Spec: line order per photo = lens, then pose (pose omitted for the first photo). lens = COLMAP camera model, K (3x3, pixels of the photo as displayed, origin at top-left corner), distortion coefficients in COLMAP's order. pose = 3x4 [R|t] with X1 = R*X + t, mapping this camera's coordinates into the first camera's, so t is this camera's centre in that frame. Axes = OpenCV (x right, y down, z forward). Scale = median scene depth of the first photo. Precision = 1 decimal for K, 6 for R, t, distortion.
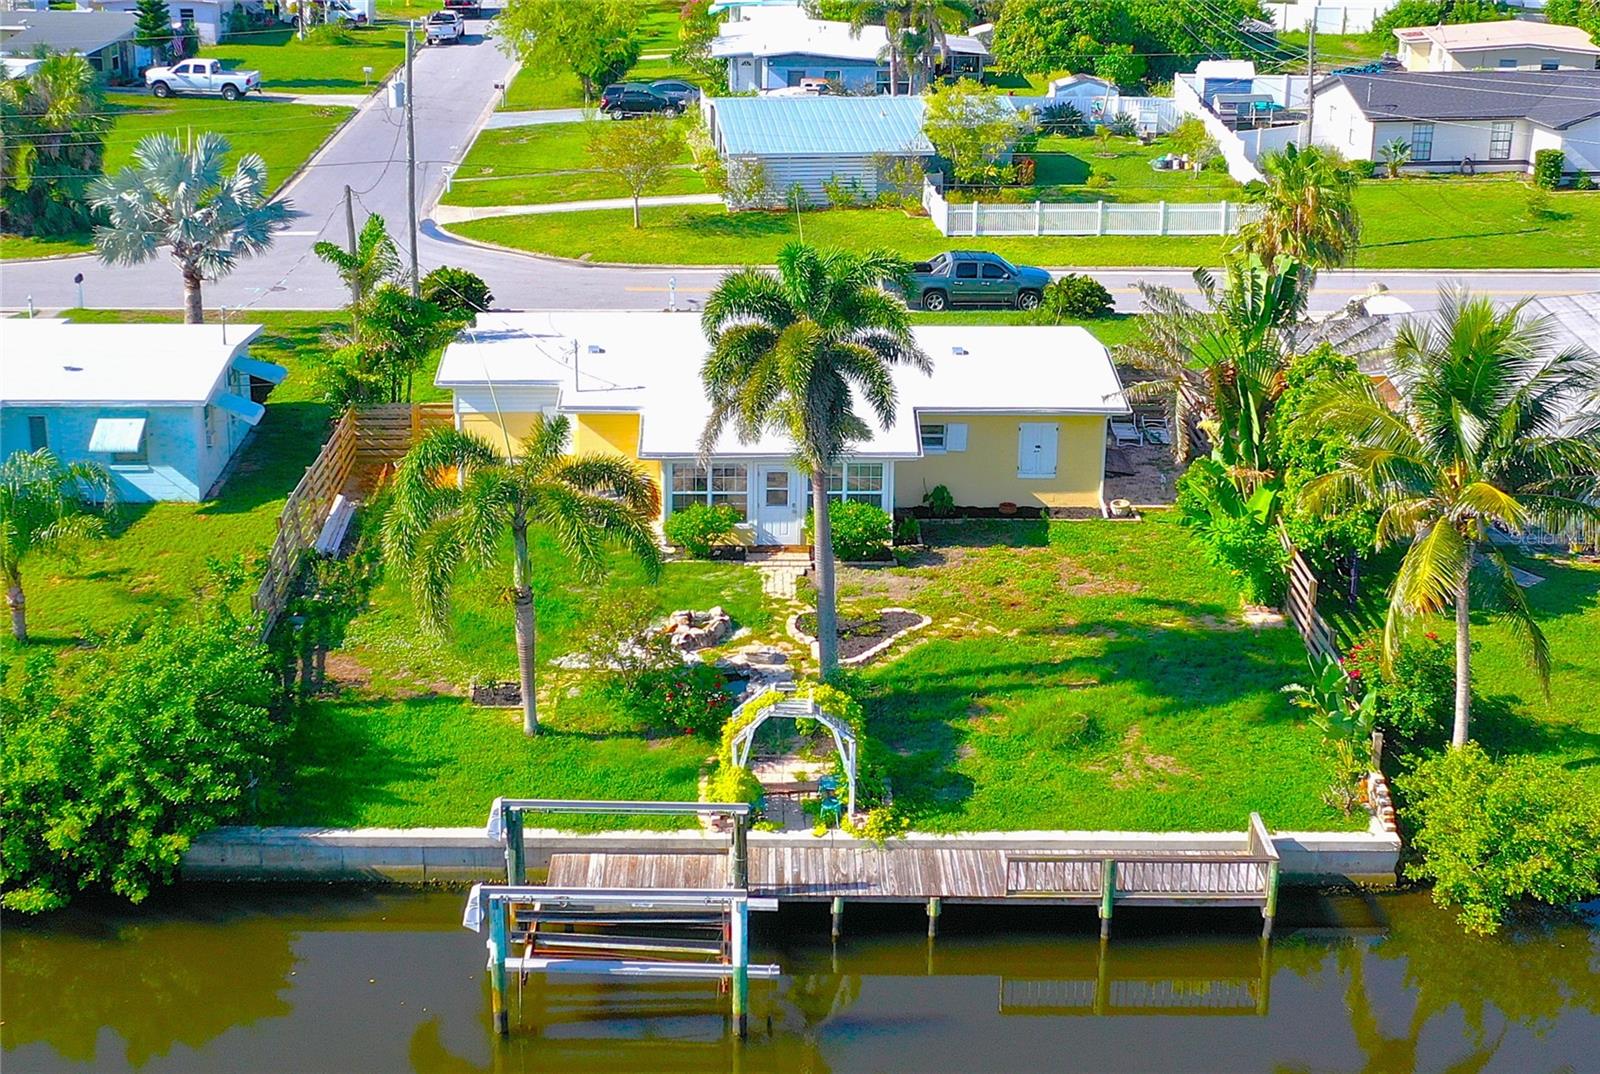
lens RADIAL K [[2343.7, 0, 747.7], [0, 2343.7, 484.2], [0, 0, 1]] dist [-0.012078, 0.070624]
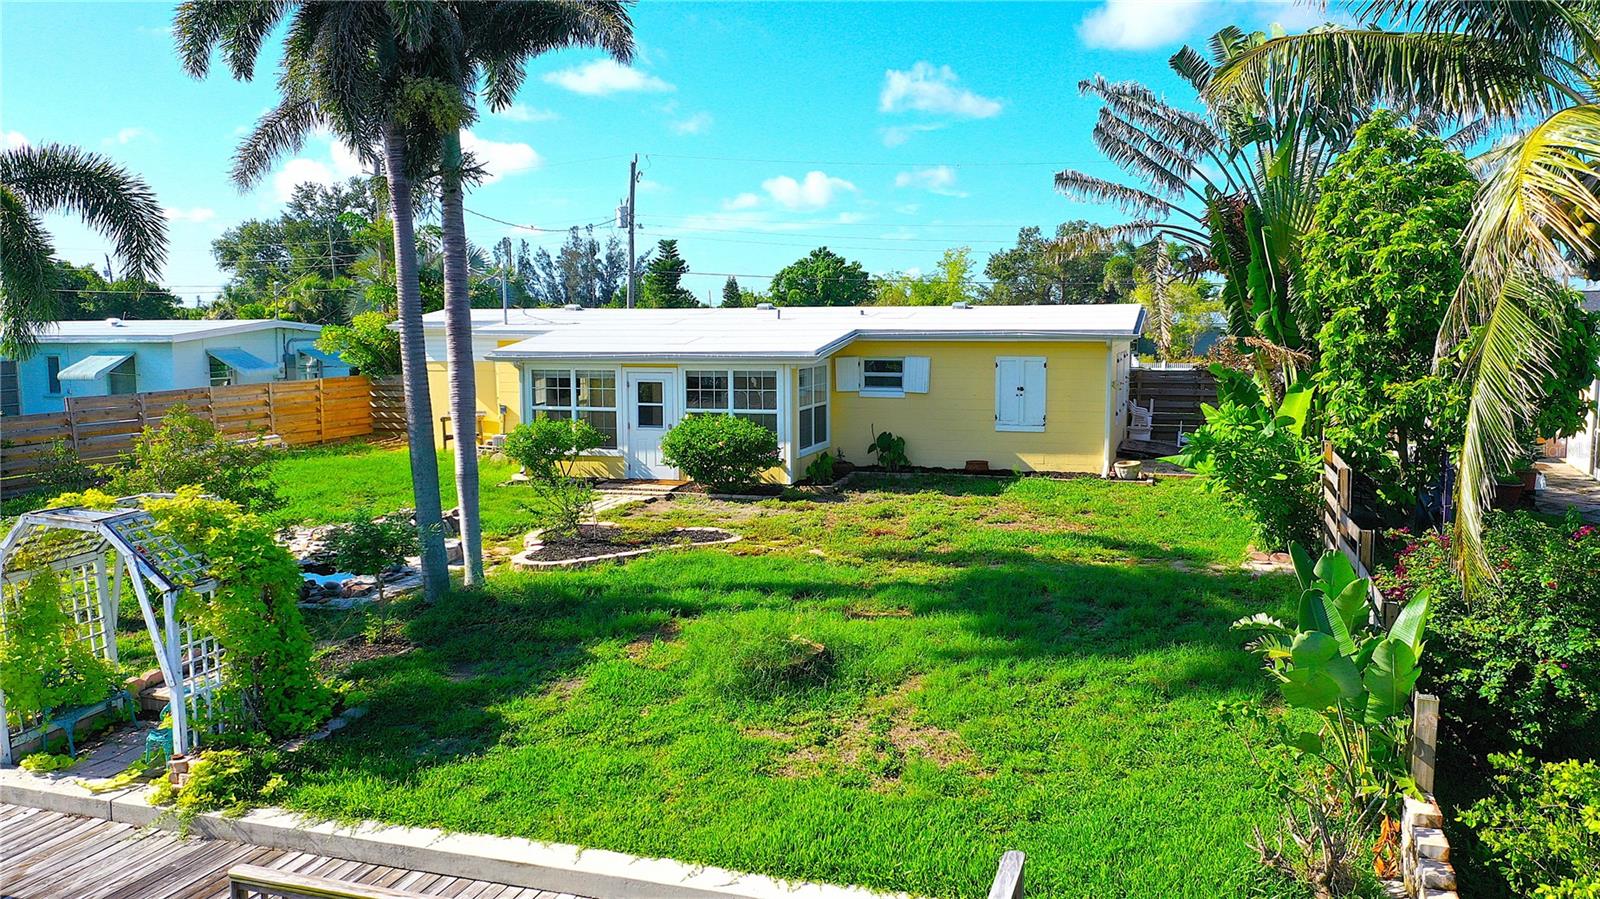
lens RADIAL K [[1251.8, 0, 795.0], [0, 1251.8, 455.3], [0, 0, 1]] dist [-0.007740, 0.000203]
pose [[0.951549, 0.025723, -0.306420, 0.236388], [-0.086882, 0.978382, -0.187671, 0.117366], [0.294968, 0.205200, 0.933213, 0.783912]]
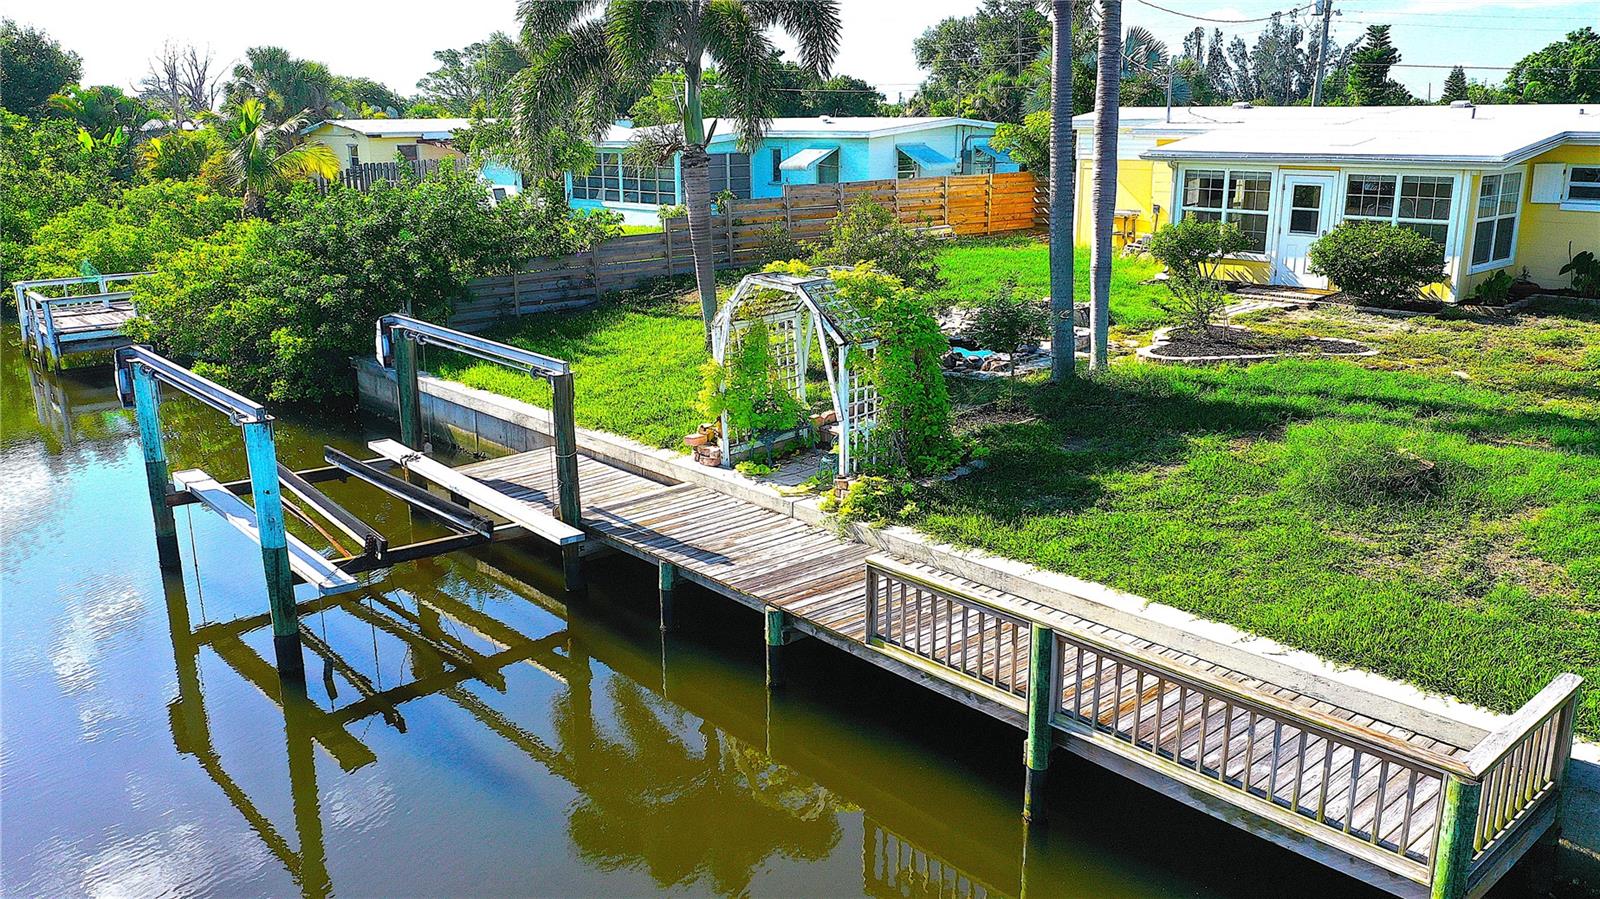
lens RADIAL K [[1251.8, 0, 795.0], [0, 1251.8, 455.3], [0, 0, 1]] dist [-0.007740, 0.000203]
pose [[0.670440, 0.187867, -0.717786, 0.261476], [-0.222061, 0.973876, 0.047481, 0.122506], [0.707955, 0.127559, 0.694643, 0.764905]]
